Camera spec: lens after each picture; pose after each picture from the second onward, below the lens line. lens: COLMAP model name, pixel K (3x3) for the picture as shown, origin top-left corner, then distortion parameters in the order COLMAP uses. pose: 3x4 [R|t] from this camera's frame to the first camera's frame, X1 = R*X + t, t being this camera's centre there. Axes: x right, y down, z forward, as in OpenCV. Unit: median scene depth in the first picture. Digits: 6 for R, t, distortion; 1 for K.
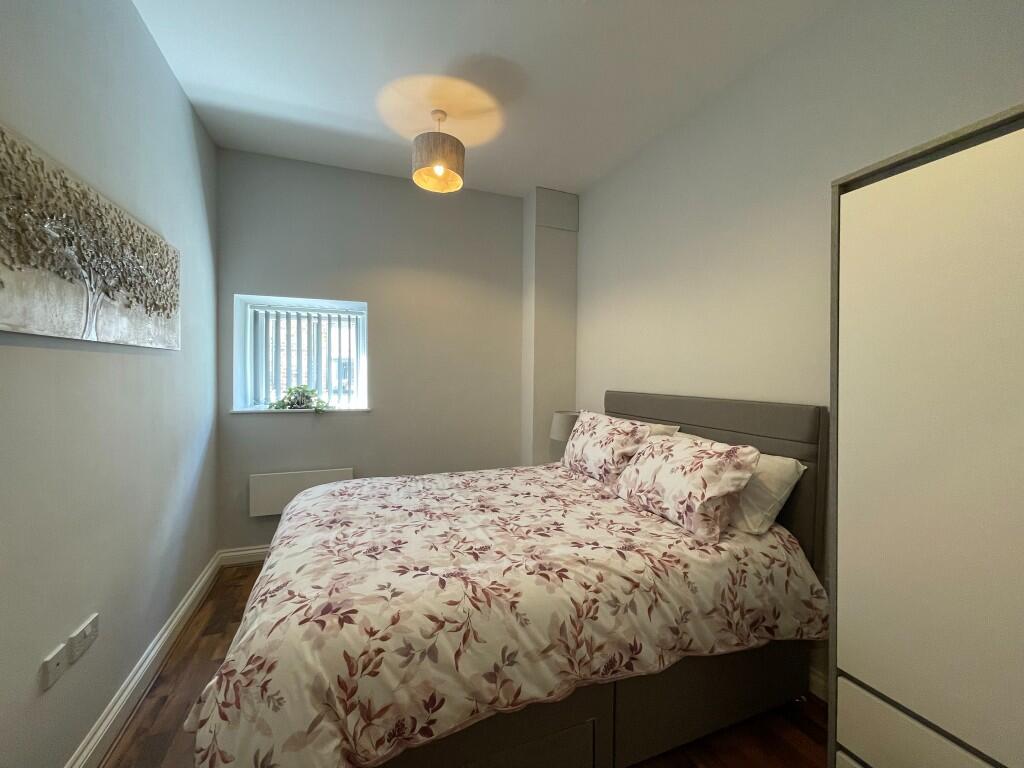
lens RADIAL K [[412.2, 0, 504.6], [0, 412.2, 383.2], [0, 0, 1]] dist [-0.001203, 0.000632]
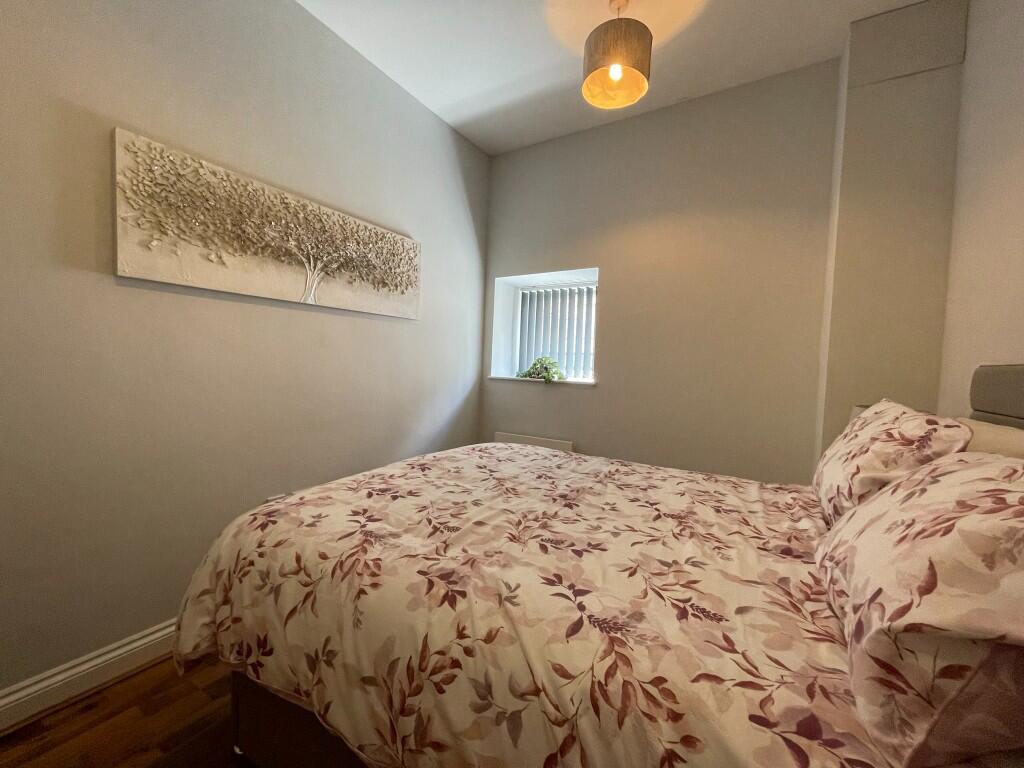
lens RADIAL K [[412.2, 0, 510.9], [0, 412.2, 380.9], [0, 0, 1]] dist [-0.001203, 0.000632]
pose [[0.613573, 0.042793, -0.788478, 0.551800], [-0.047197, 0.998733, 0.017478, 0.099480], [0.788227, 0.026490, 0.614815, 0.554687]]
